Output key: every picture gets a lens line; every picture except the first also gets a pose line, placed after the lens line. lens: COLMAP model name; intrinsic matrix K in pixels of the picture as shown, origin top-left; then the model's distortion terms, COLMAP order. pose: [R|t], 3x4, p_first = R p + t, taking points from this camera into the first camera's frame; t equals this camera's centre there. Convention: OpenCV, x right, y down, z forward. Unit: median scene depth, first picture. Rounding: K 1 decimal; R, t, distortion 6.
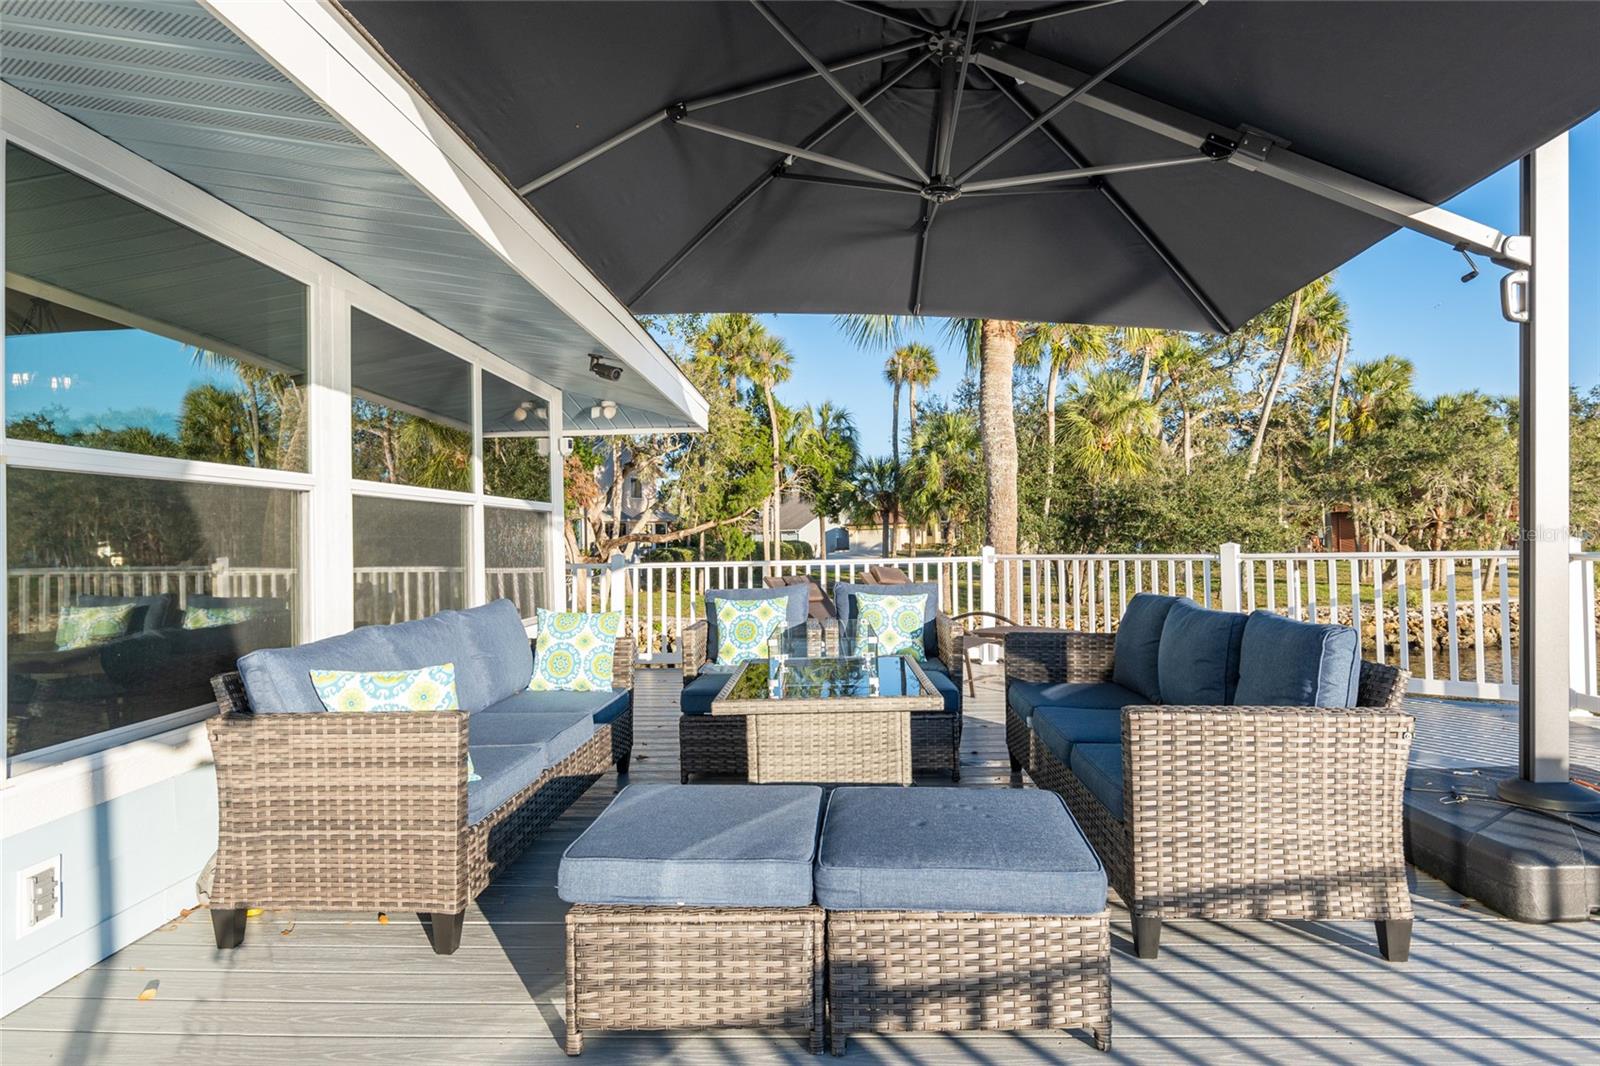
lens RADIAL K [[865.5, 0, 804.2], [0, 865.5, 524.6], [0, 0, 1]] dist [-0.016494, 0.028804]
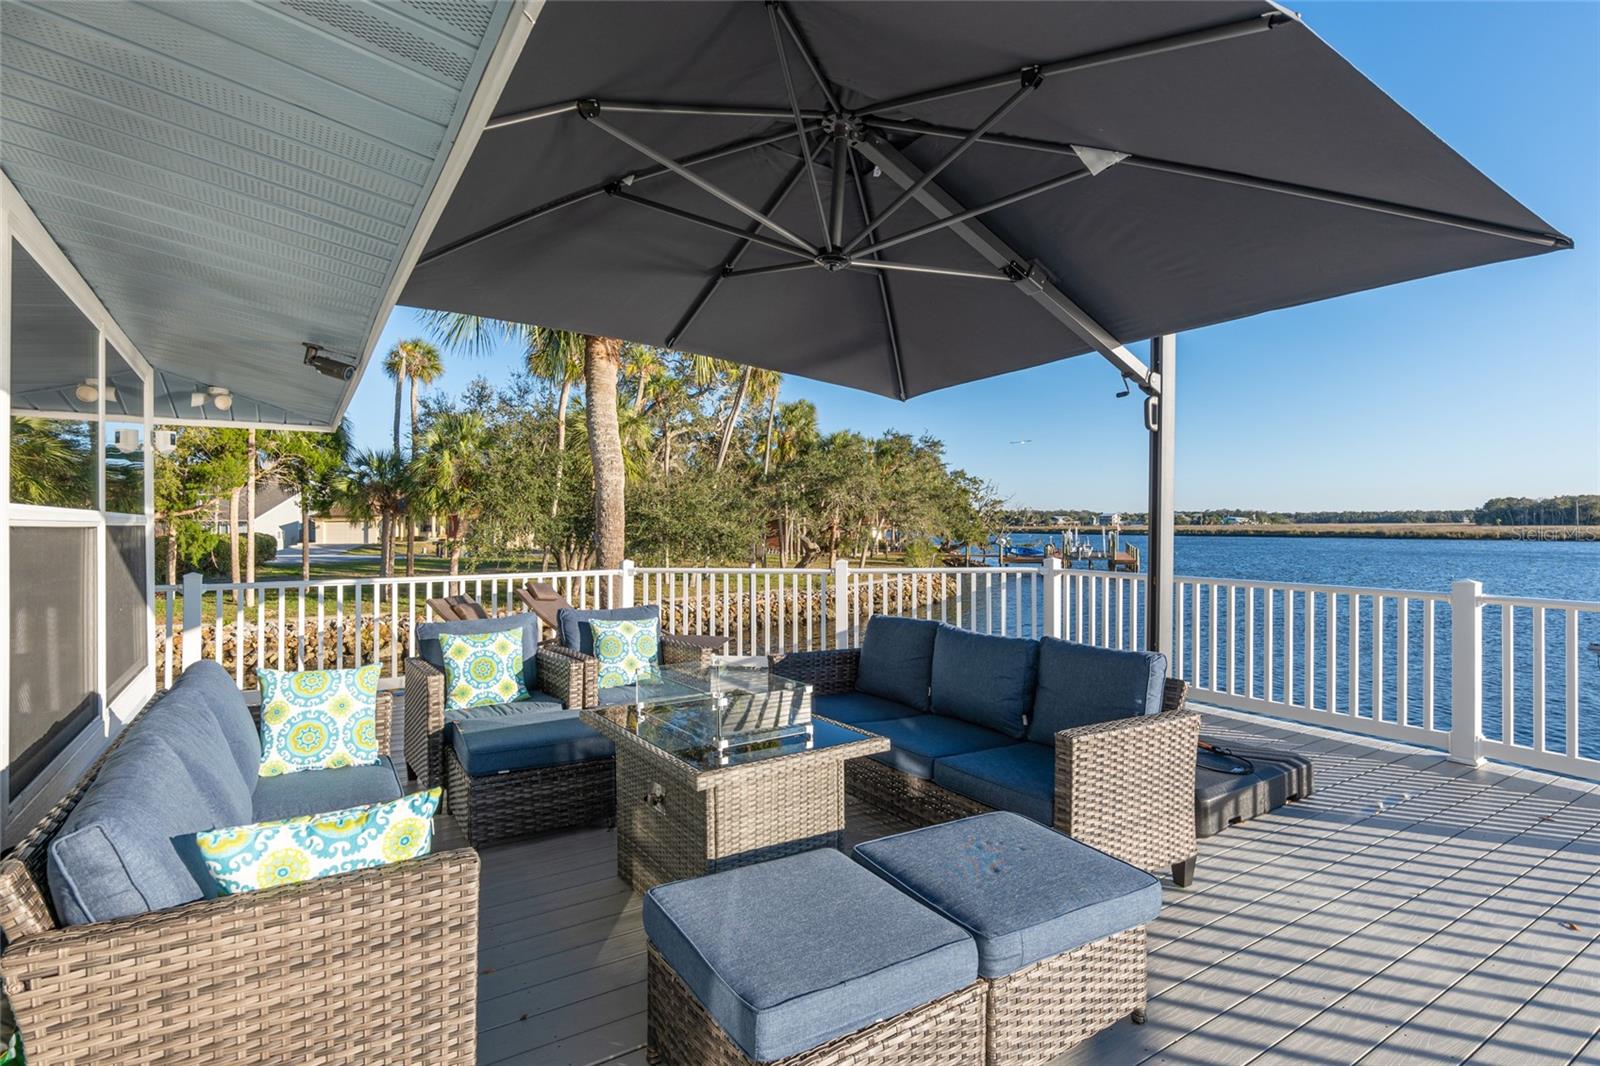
lens RADIAL K [[785.5, 0, 796.7], [0, 785.5, 524.5], [0, 0, 1]] dist [-0.013961, 0.006339]
pose [[0.829781, 0.018164, 0.557793, -0.182519], [-0.019848, 0.999798, -0.003032, -0.023526], [-0.557735, -0.008555, 0.829975, 0.093990]]
